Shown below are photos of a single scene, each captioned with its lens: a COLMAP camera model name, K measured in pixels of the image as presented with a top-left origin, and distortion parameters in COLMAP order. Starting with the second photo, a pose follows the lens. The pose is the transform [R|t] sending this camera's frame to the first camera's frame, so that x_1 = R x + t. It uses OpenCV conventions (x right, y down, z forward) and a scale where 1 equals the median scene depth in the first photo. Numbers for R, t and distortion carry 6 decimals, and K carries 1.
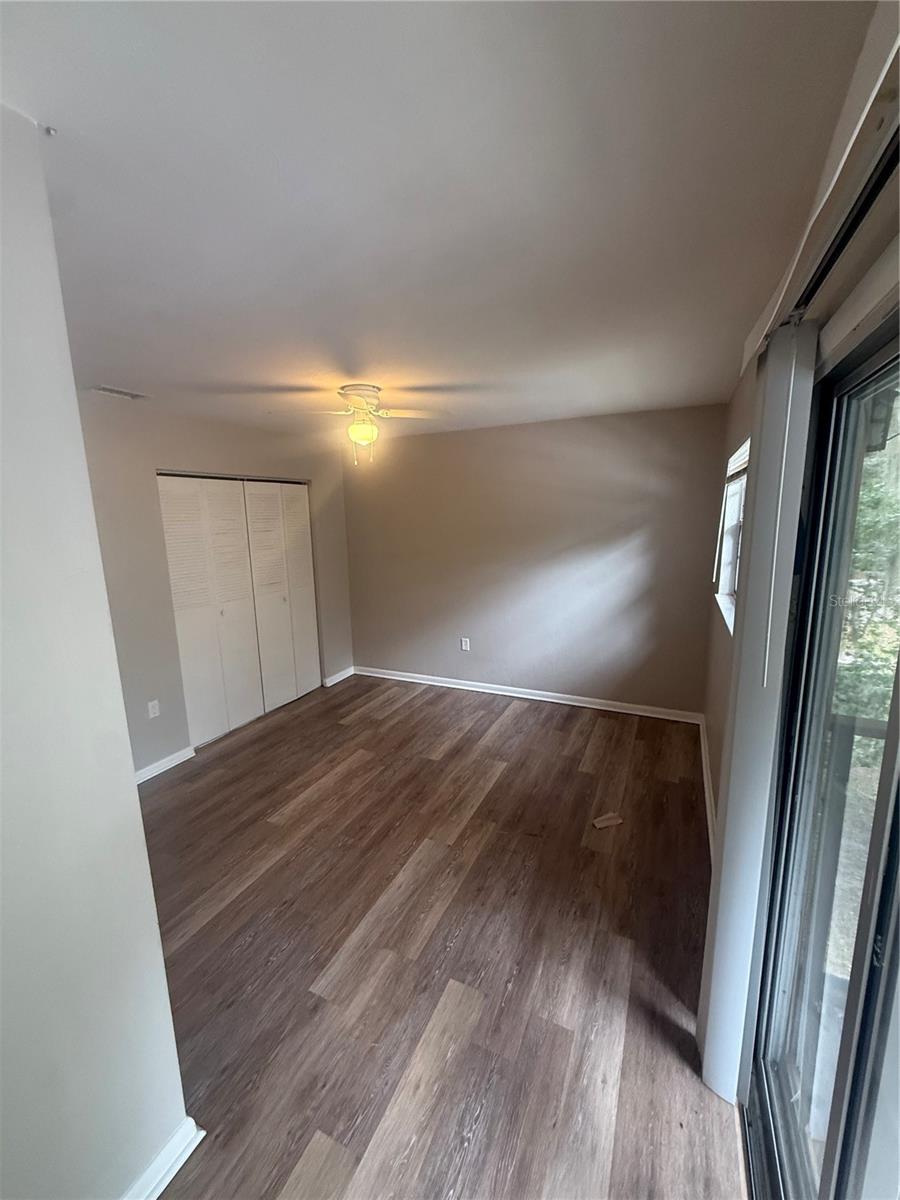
lens RADIAL K [[482.5, 0, 450.0], [0, 482.5, 600.0], [0, 0, 1]] dist [-0.000848, 0.000197]
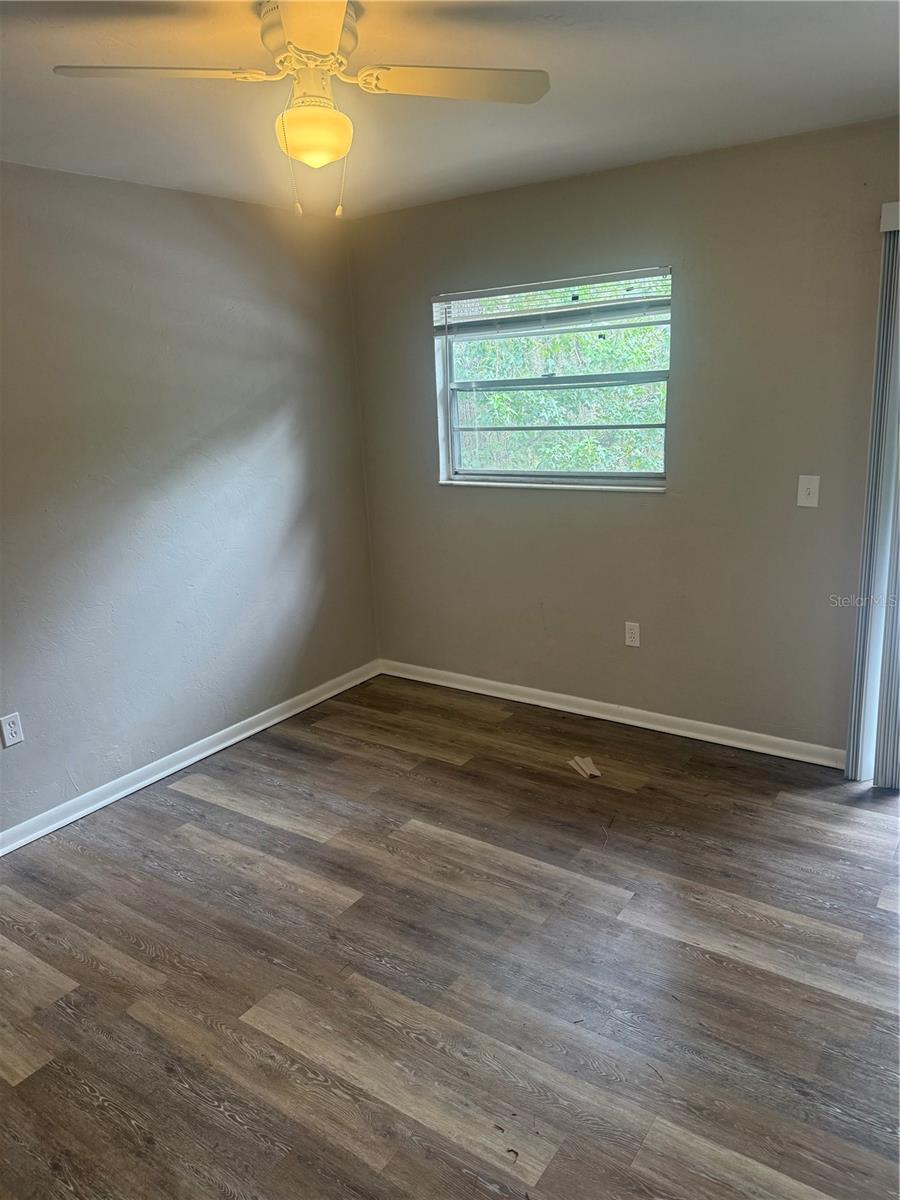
lens RADIAL K [[845.6, 0, 450.7], [0, 845.6, 591.9], [0, 0, 1]] dist [0.060316, -0.076916]
pose [[0.170616, -0.236318, 0.956579, -0.732186], [0.221729, 0.955123, 0.196410, -0.096325], [-0.960066, 0.178591, 0.215358, 0.674164]]
